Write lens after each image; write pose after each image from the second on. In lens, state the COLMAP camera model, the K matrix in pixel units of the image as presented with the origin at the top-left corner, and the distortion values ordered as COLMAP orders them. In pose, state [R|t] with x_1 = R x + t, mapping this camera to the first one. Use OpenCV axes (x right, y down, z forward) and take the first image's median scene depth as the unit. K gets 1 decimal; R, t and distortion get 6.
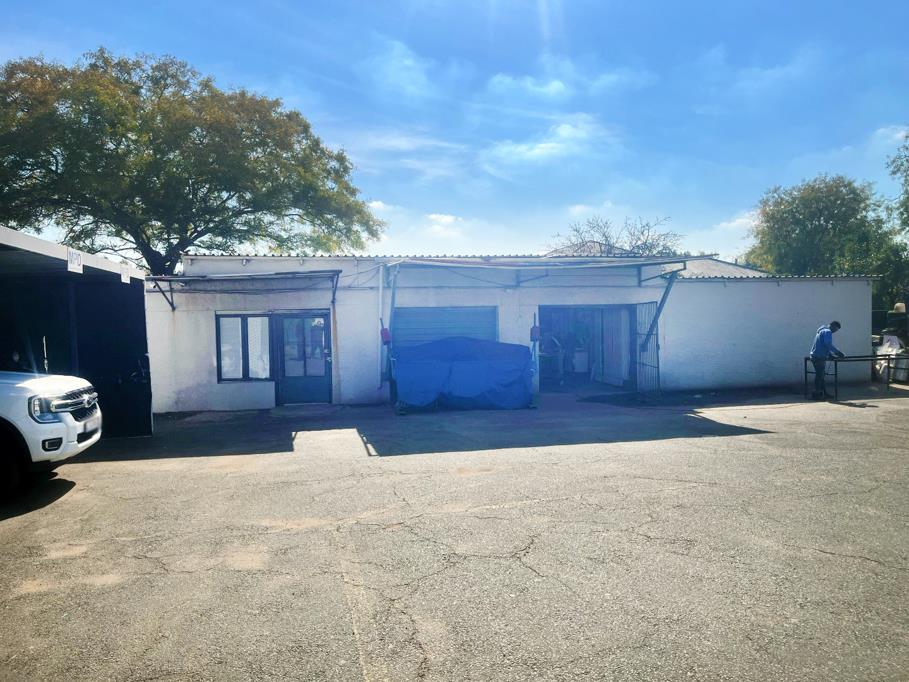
lens RADIAL K [[710.6, 0, 455.8], [0, 710.6, 339.7], [0, 0, 1]] dist [0.004904, -0.002318]
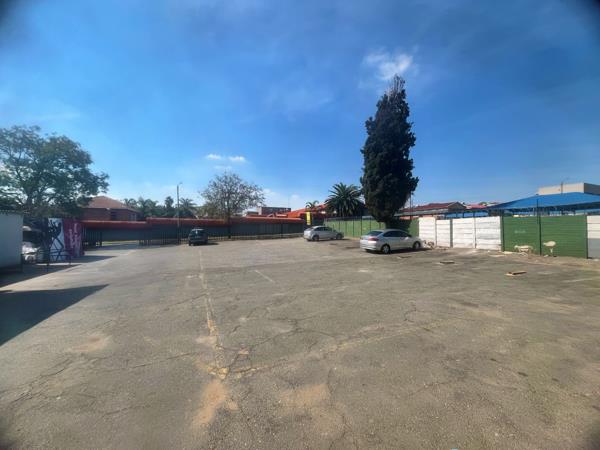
lens RADIAL K [[242.0, 0, 301.9], [0, 242.0, 225.6], [0, 0, 1]] dist [-0.003431, -0.000280]
pose [[-0.175856, 0.039354, 0.983629, -0.279744], [0.032801, 0.998880, -0.034100, -0.002238], [-0.983869, 0.026268, -0.176950, 0.397178]]
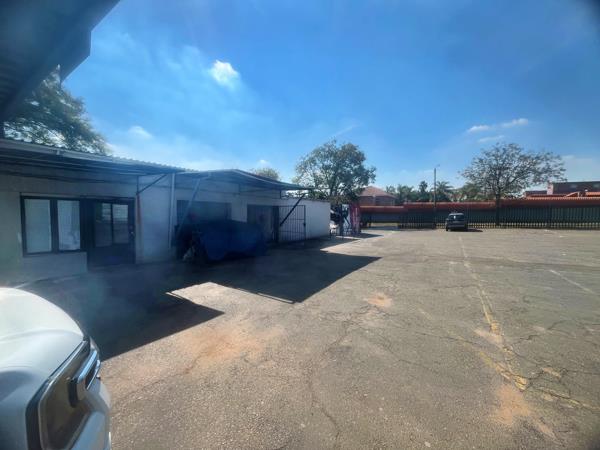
lens RADIAL K [[242.6, 0, 300.0], [0, 242.6, 225.9], [0, 0, 1]] dist [-0.002147, 0.000170]
pose [[0.707578, -0.005795, 0.706611, -0.291346], [-0.008932, 0.999813, 0.017145, 0.001380], [-0.706578, -0.018443, 0.707394, 0.420660]]
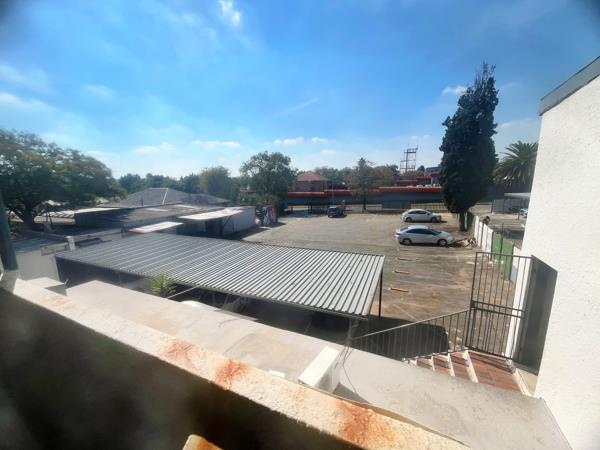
lens RADIAL K [[241.7, 0, 298.4], [0, 241.7, 224.9], [0, 0, 1]] dist [-0.003323, 0.000401]
pose [[0.590619, -0.132878, 0.795935, -0.814124], [0.035921, 0.989701, 0.138572, -0.236818], [-0.806151, -0.053252, 0.589309, -0.418407]]
